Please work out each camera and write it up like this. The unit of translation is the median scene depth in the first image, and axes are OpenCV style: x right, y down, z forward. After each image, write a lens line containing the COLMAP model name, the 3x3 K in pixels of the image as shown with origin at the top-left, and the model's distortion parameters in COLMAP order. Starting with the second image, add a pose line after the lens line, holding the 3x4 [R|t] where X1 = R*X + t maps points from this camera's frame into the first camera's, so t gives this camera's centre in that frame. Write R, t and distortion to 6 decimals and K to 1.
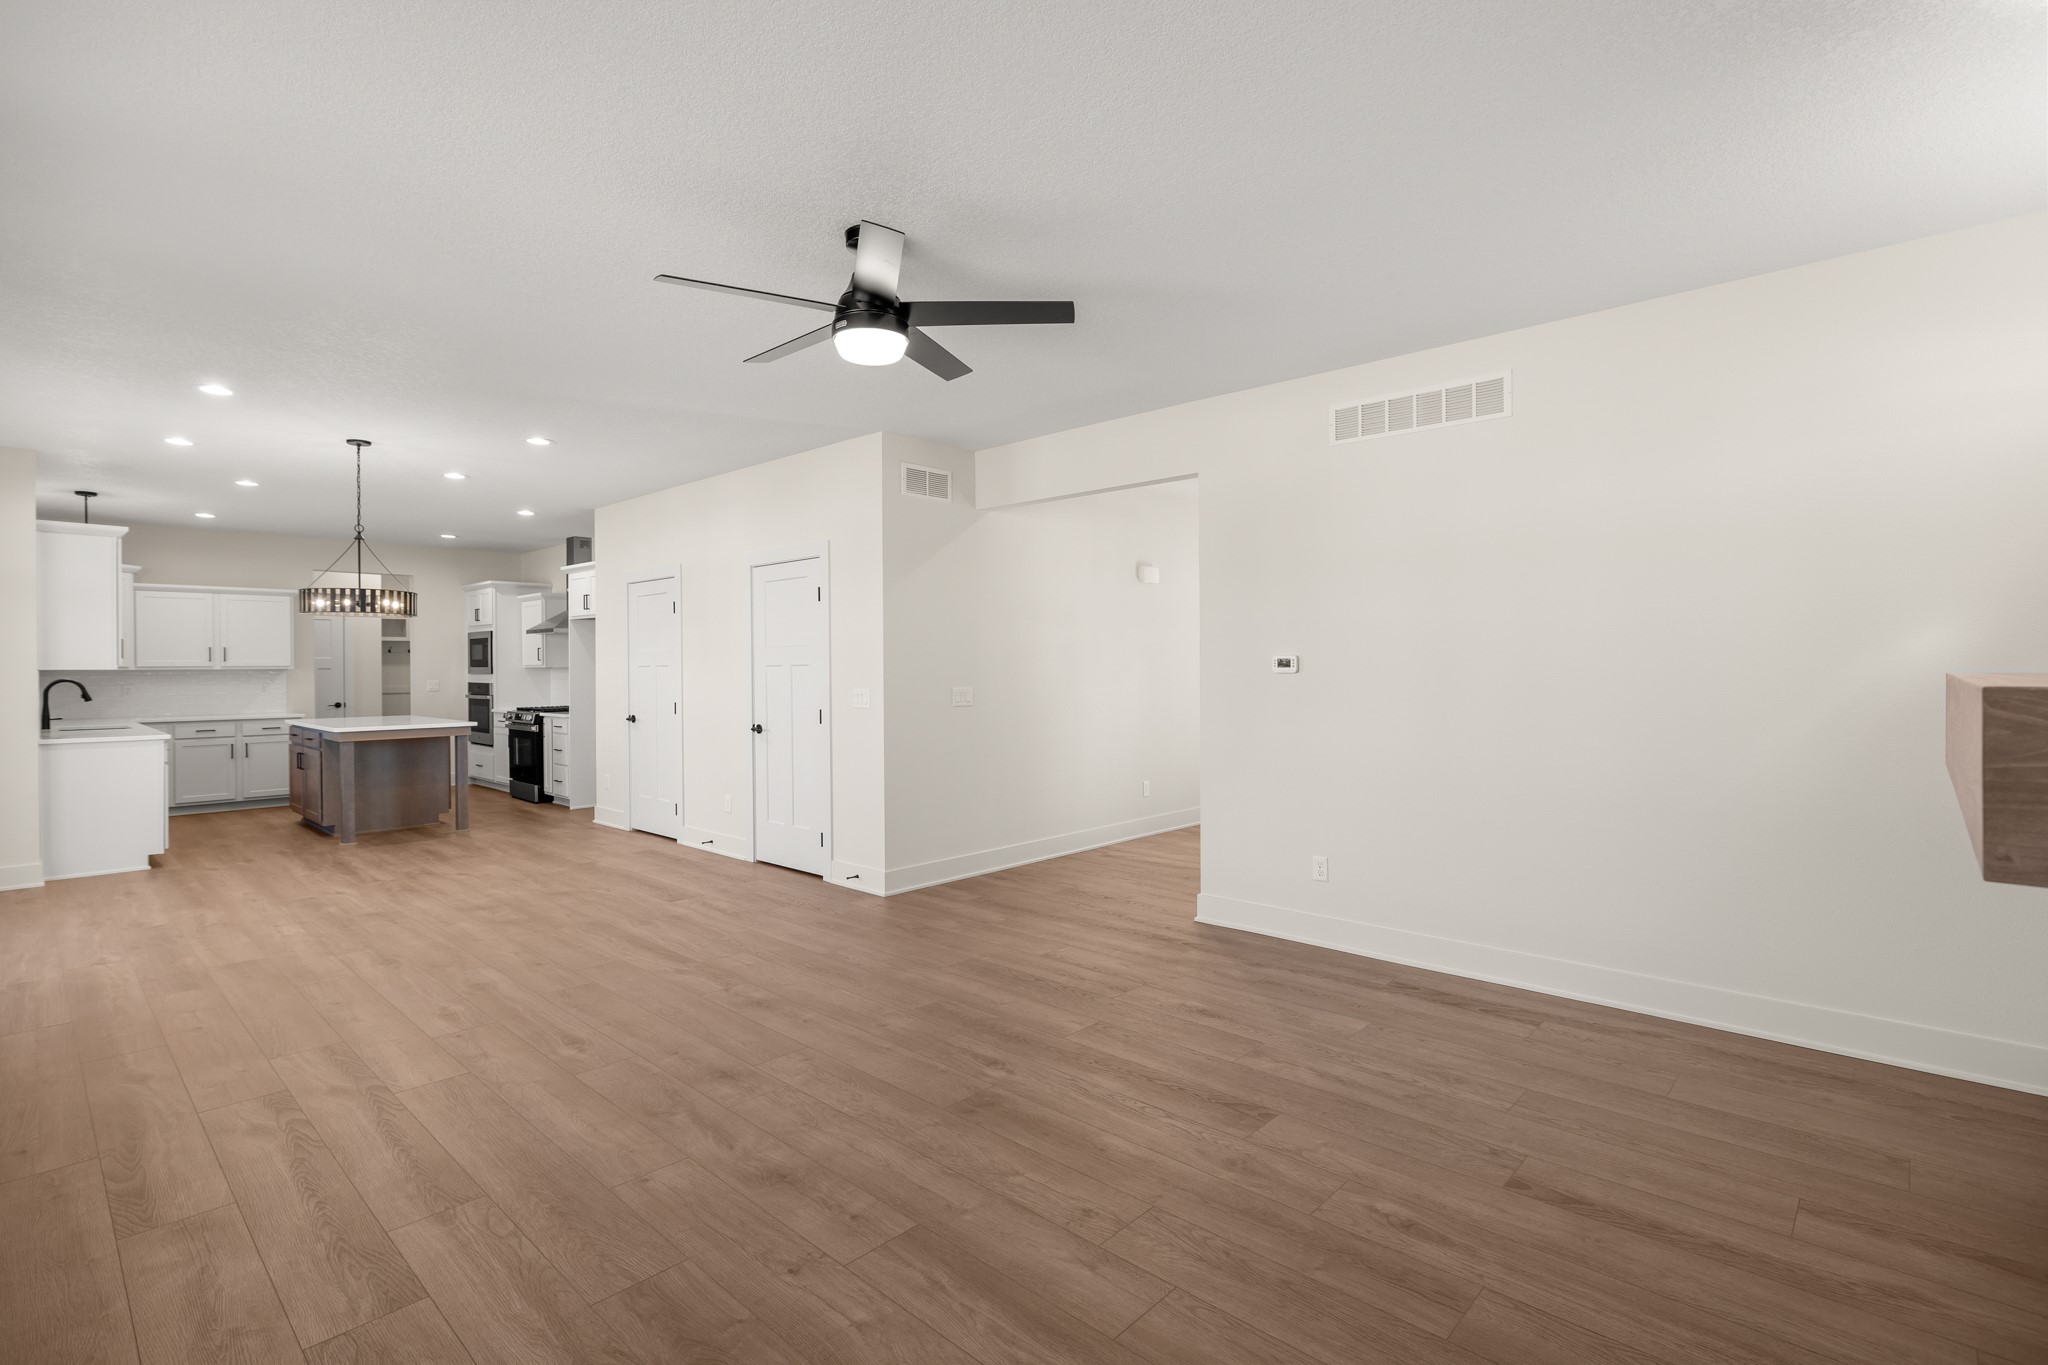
lens RADIAL K [[961.8, 0, 1021.5], [0, 961.8, 665.6], [0, 0, 1]] dist [-0.007343, 0.000850]
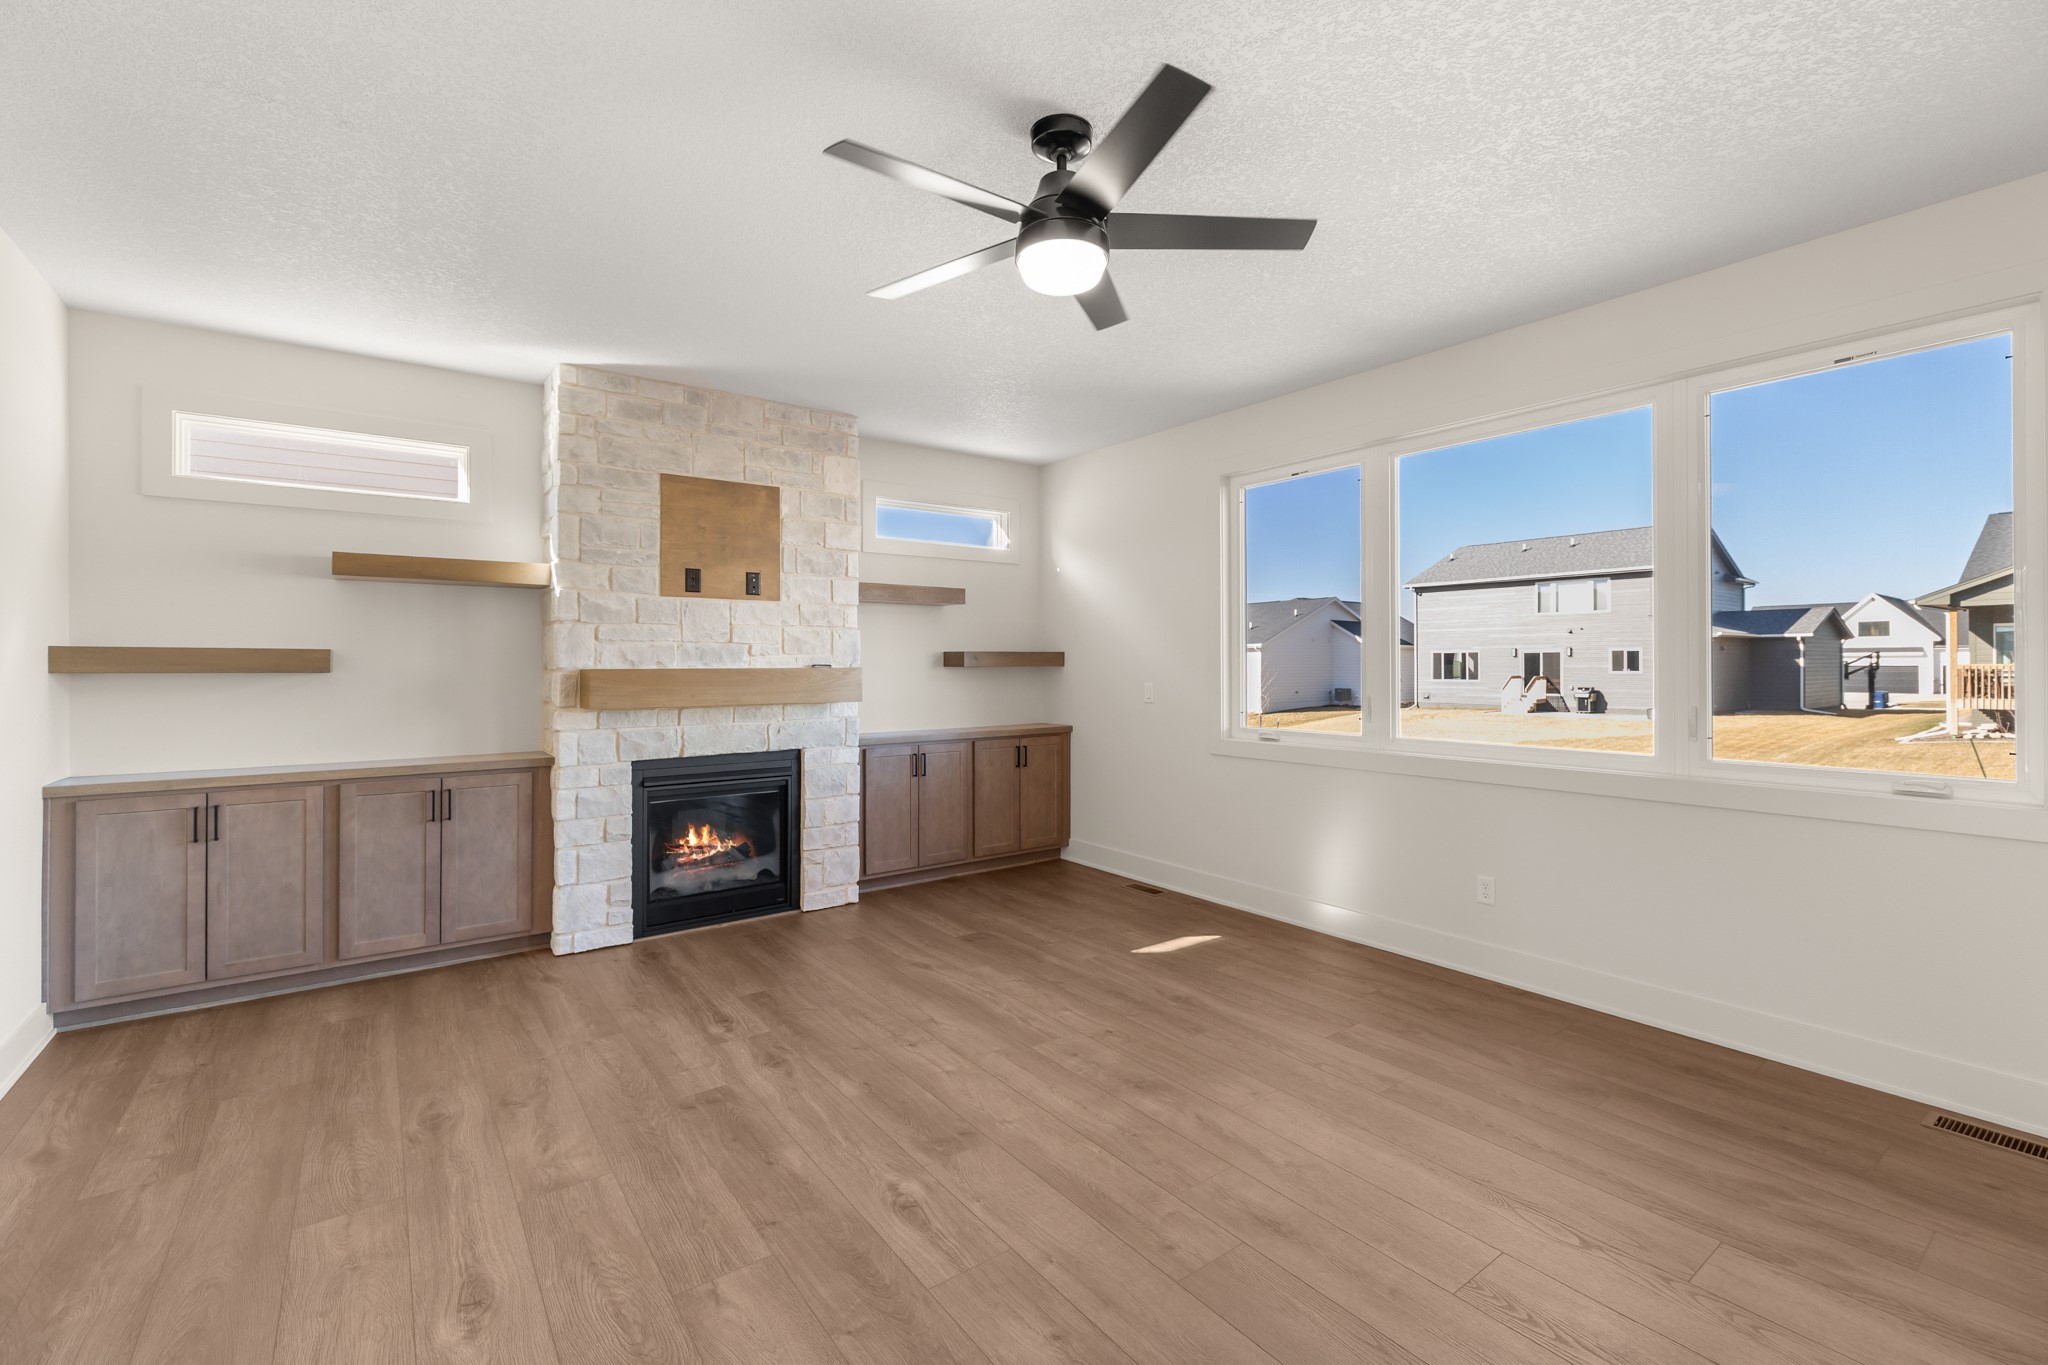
lens RADIAL K [[873.6, 0, 1014.9], [0, 873.6, 659.3], [0, 0, 1]] dist [0.000195, 0.000279]
pose [[-0.982592, 0.009283, 0.185547, -0.250066], [0.008519, 0.999952, -0.004919, 0.001612], [-0.185583, -0.003253, -0.982623, 1.723871]]
